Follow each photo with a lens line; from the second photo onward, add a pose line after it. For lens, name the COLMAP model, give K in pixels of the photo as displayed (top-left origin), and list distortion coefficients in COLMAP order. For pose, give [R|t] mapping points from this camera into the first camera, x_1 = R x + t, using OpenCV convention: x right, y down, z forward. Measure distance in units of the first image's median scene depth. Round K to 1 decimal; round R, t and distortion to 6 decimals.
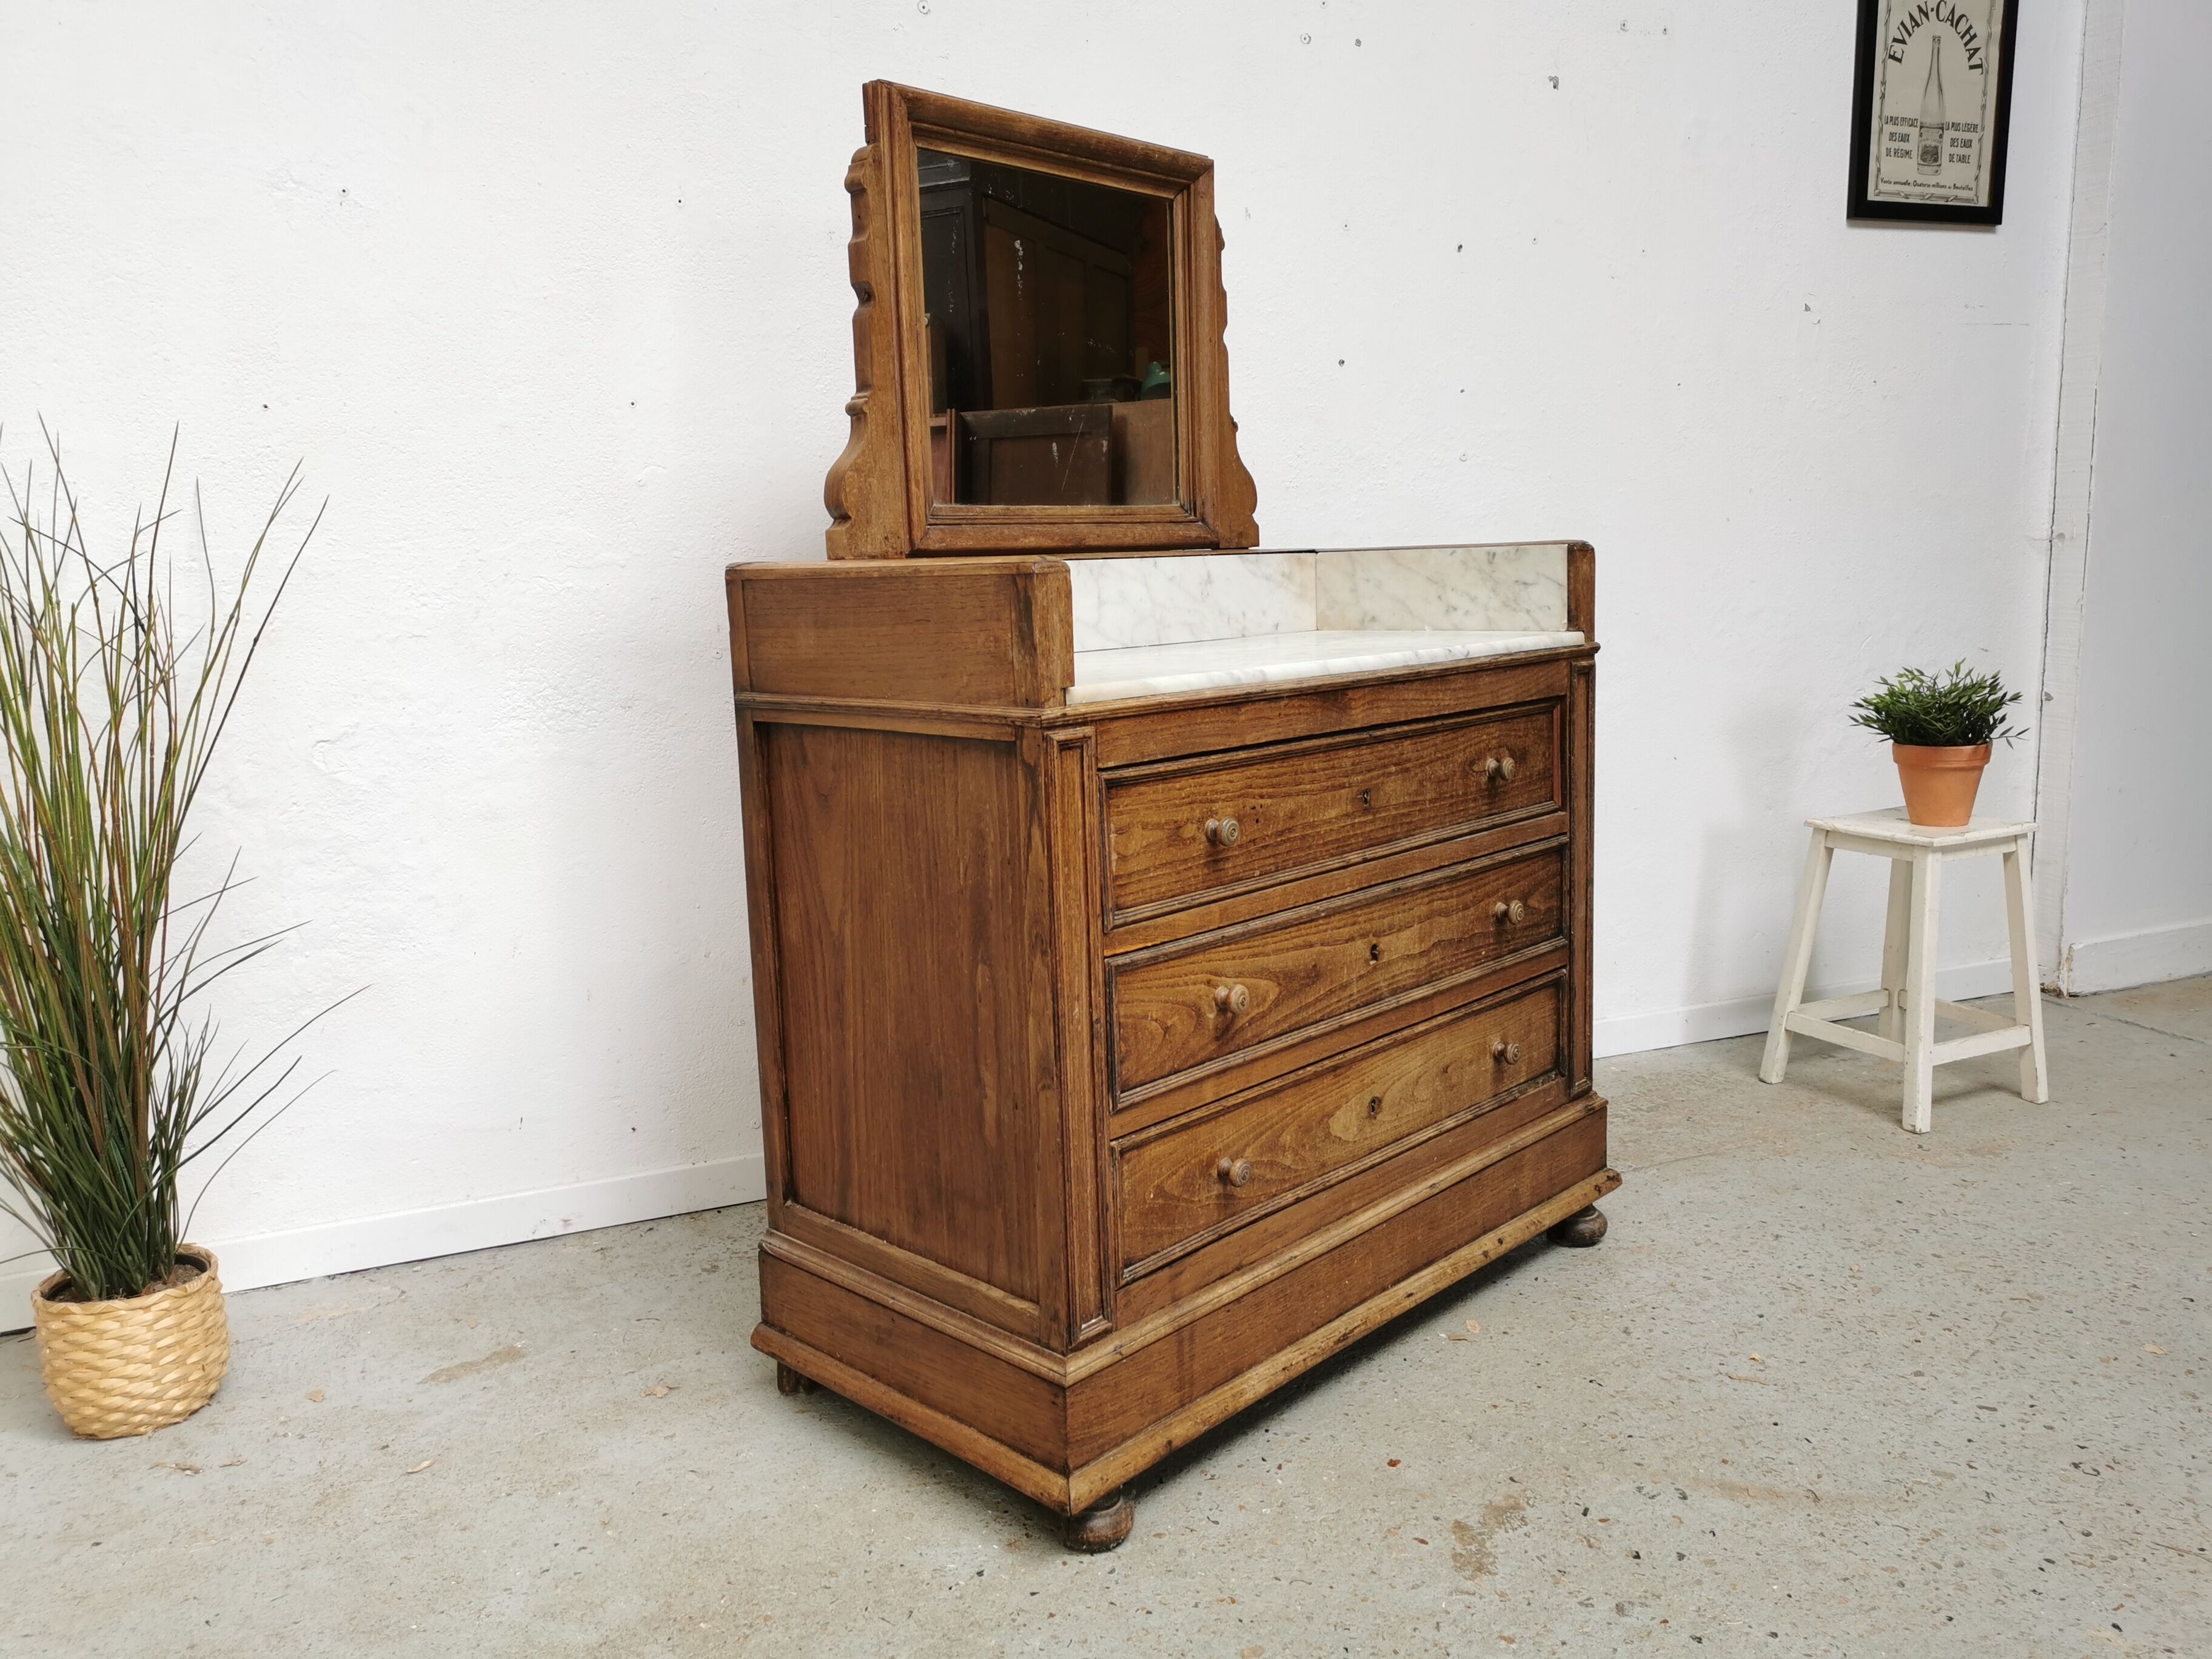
lens RADIAL K [[1694.0, 0, 1106.1], [0, 1694.0, 830.3], [0, 0, 1]] dist [0.065546, -0.056632]
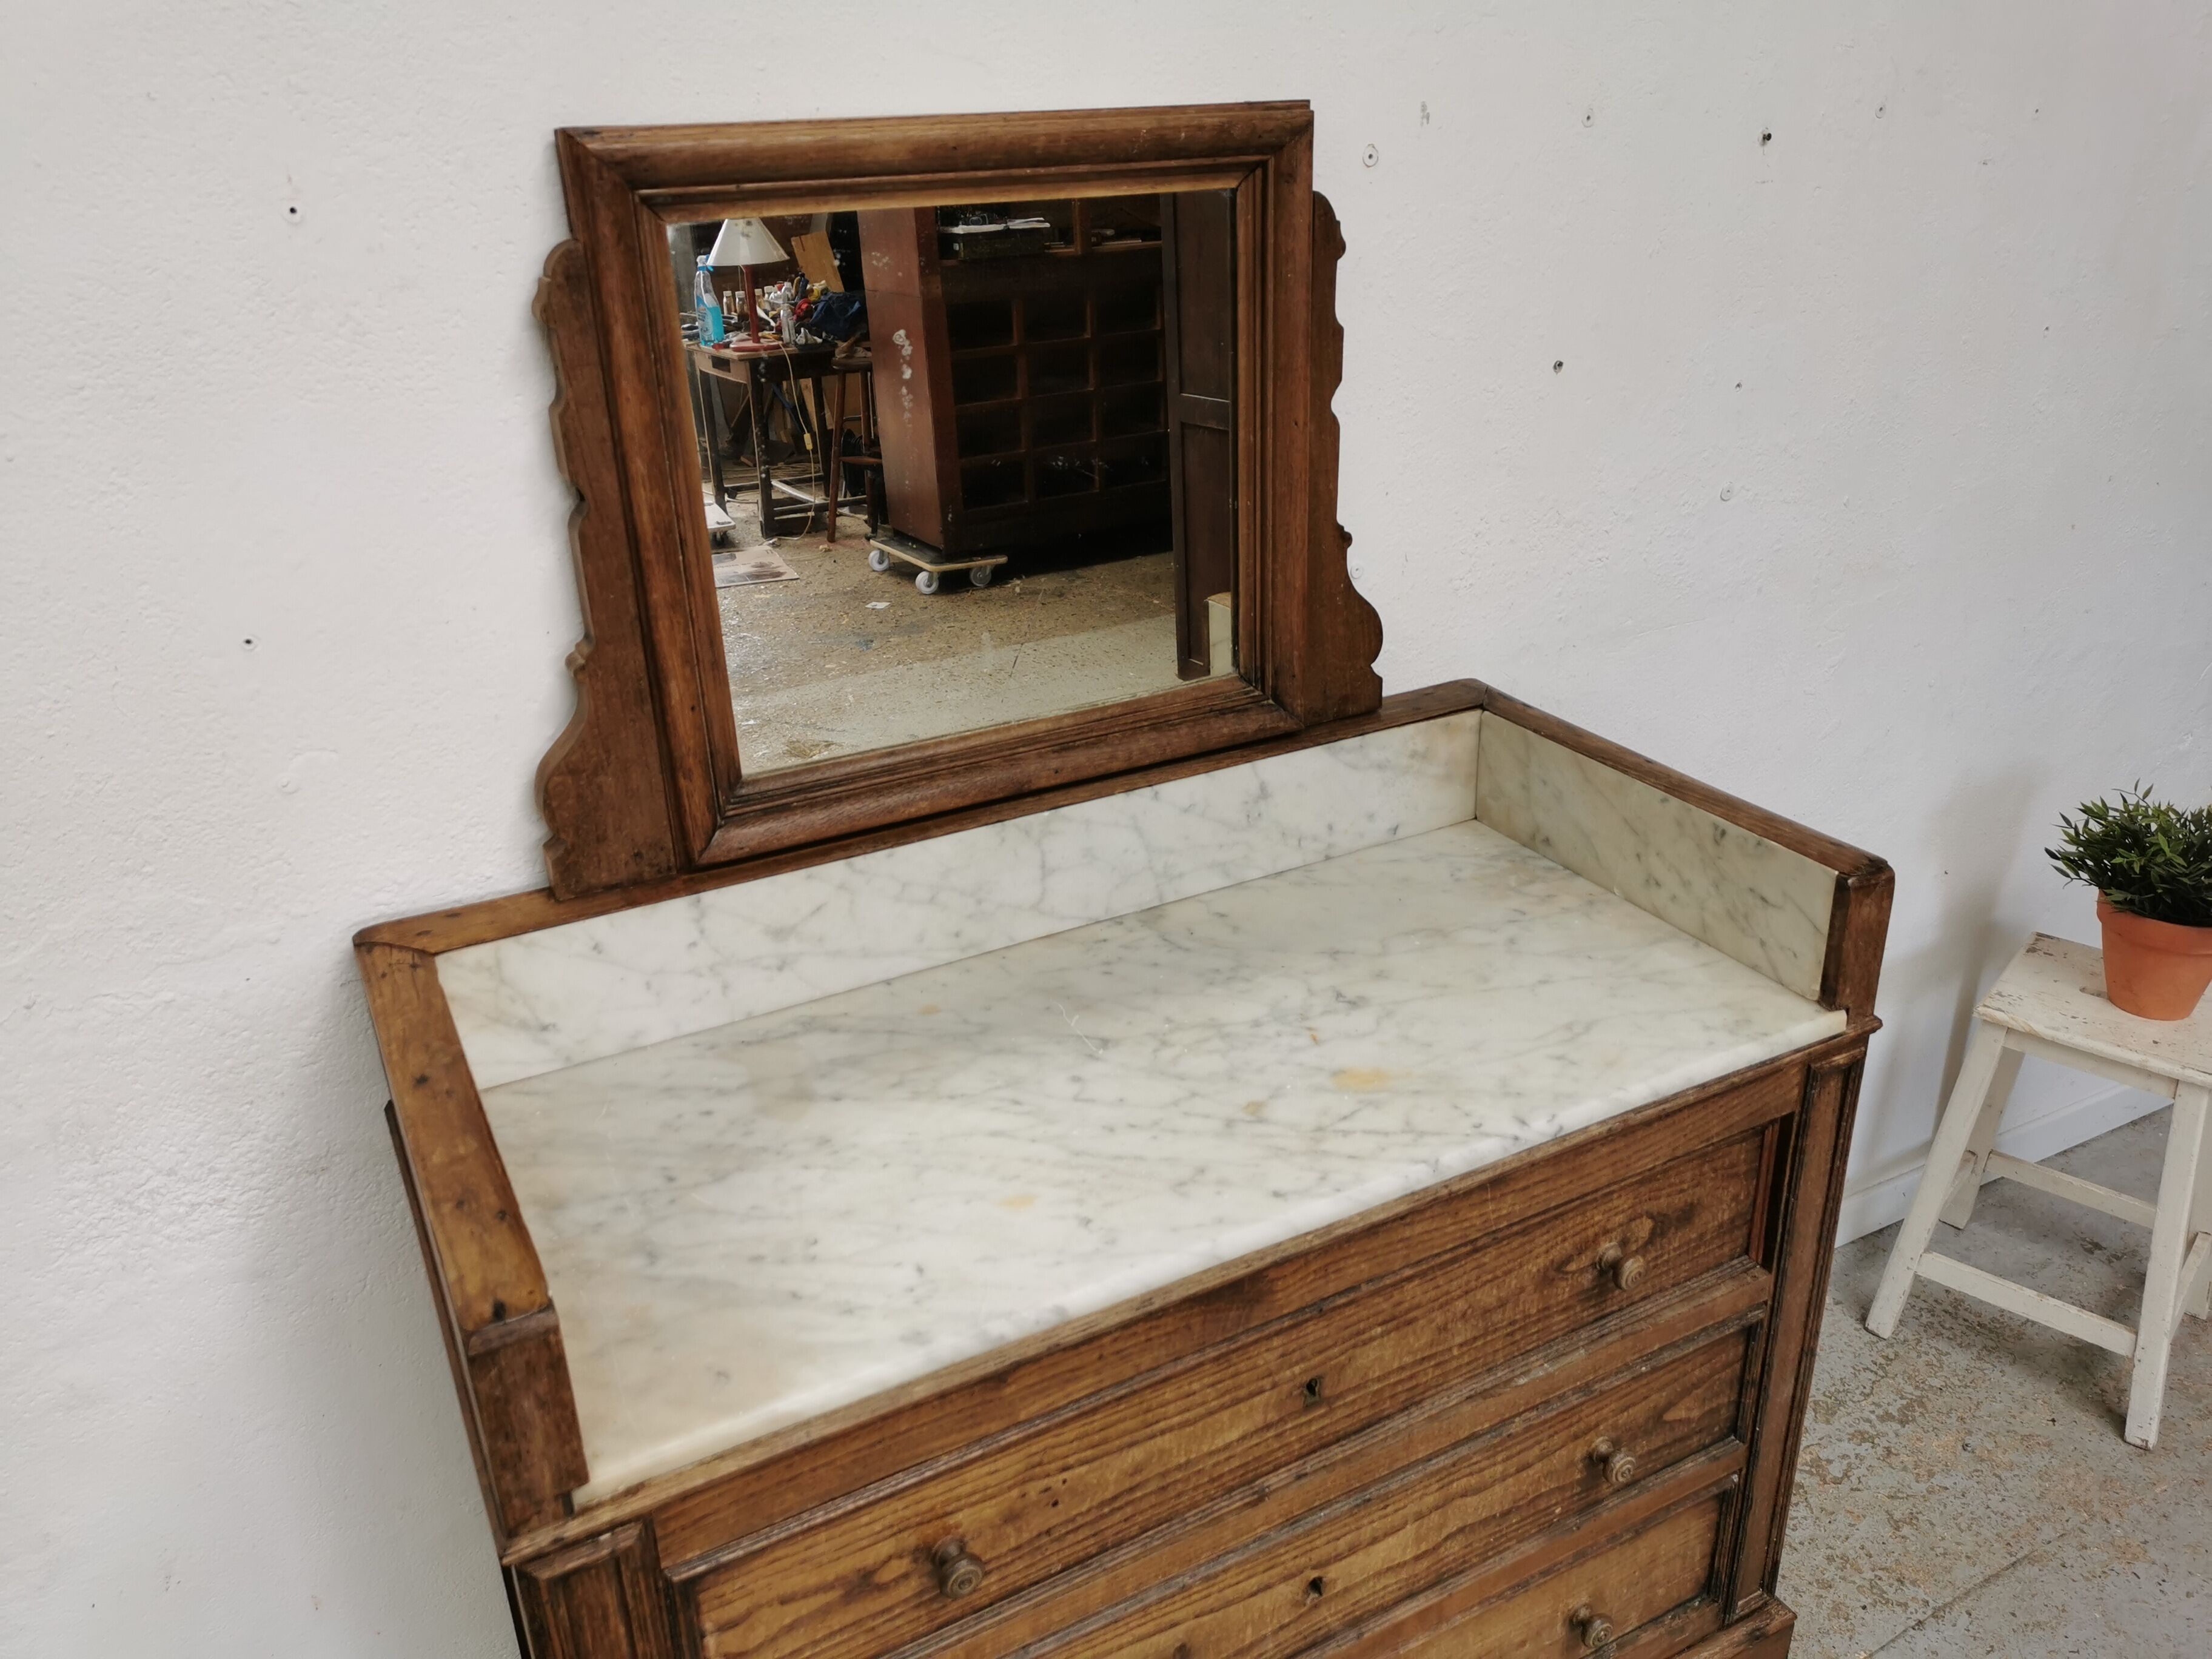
lens RADIAL K [[1694.0, 0, 1106.1], [0, 1694.0, 830.3], [0, 0, 1]] dist [0.065546, -0.056632]
pose [[0.949870, 0.135359, -0.281823, 0.226264], [-0.052661, 0.957808, 0.282542, -0.377330], [0.308177, -0.253537, 0.916922, 0.461026]]
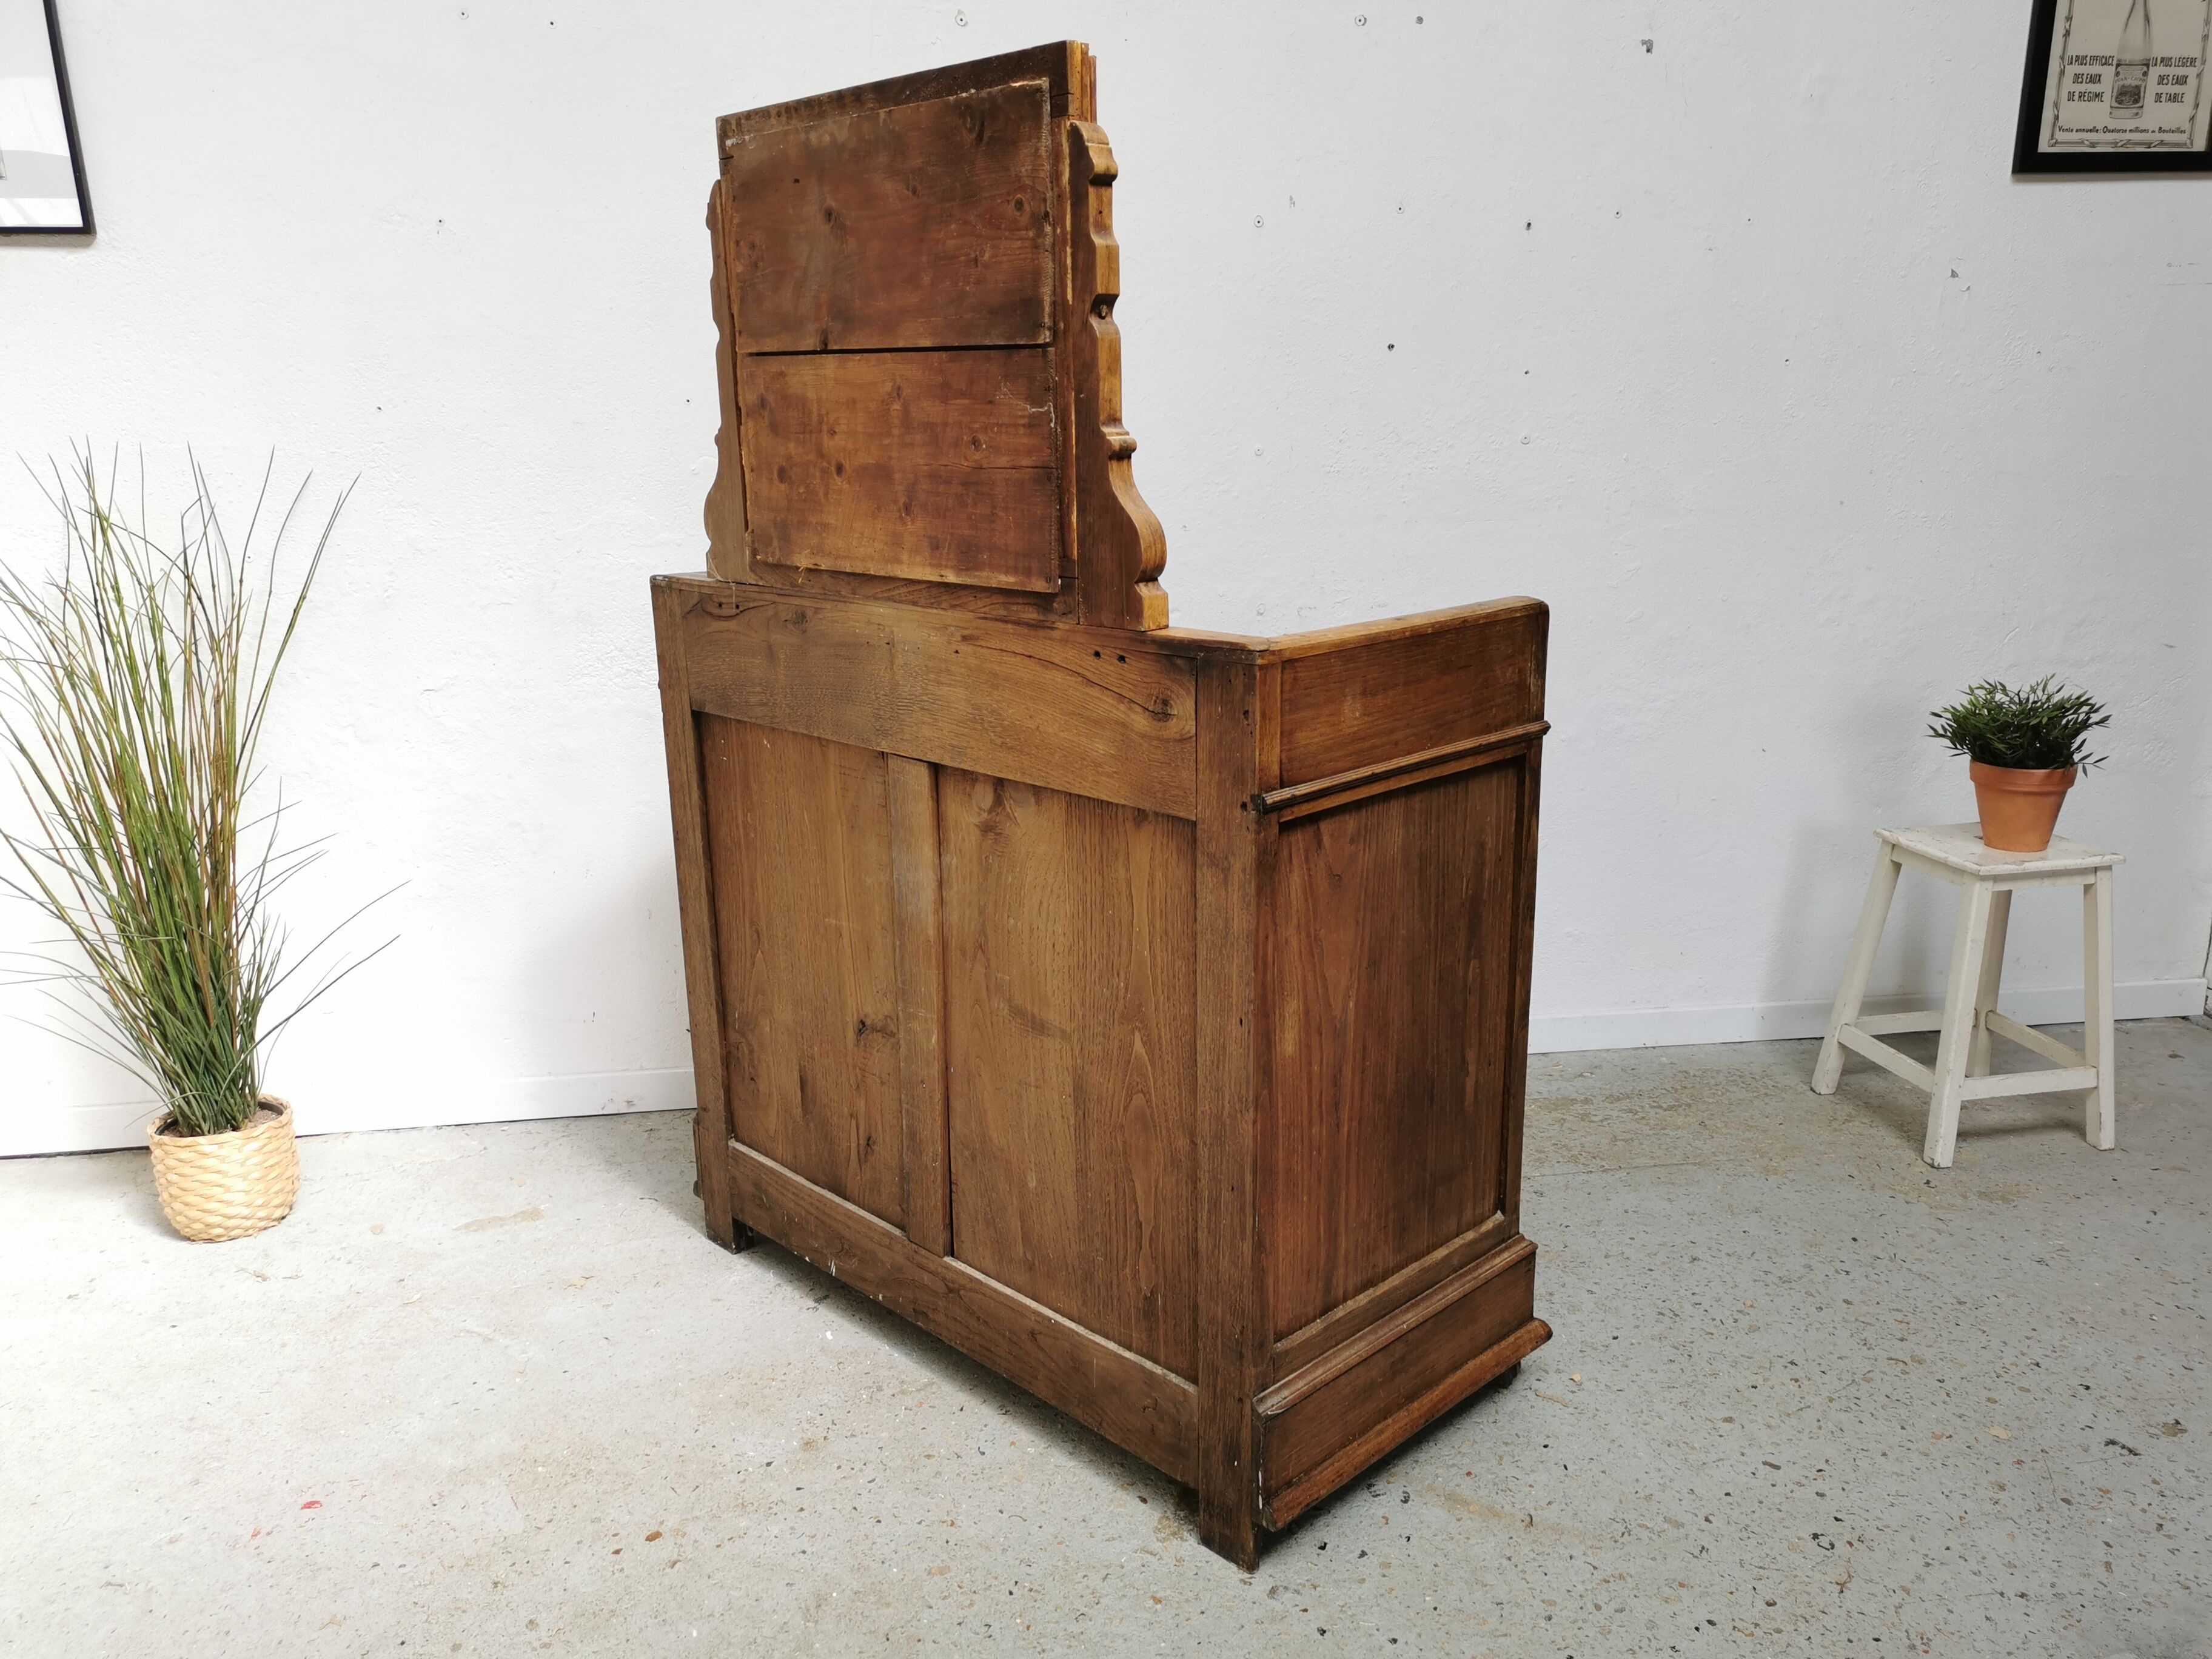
lens RADIAL K [[1694.0, 0, 1106.1], [0, 1694.0, 830.3], [0, 0, 1]] dist [0.065546, -0.056632]
pose [[0.967448, 0.077389, -0.240948, 0.339961], [-0.056520, 0.994120, 0.092360, -0.105683], [0.246679, -0.075735, 0.966133, -0.046568]]
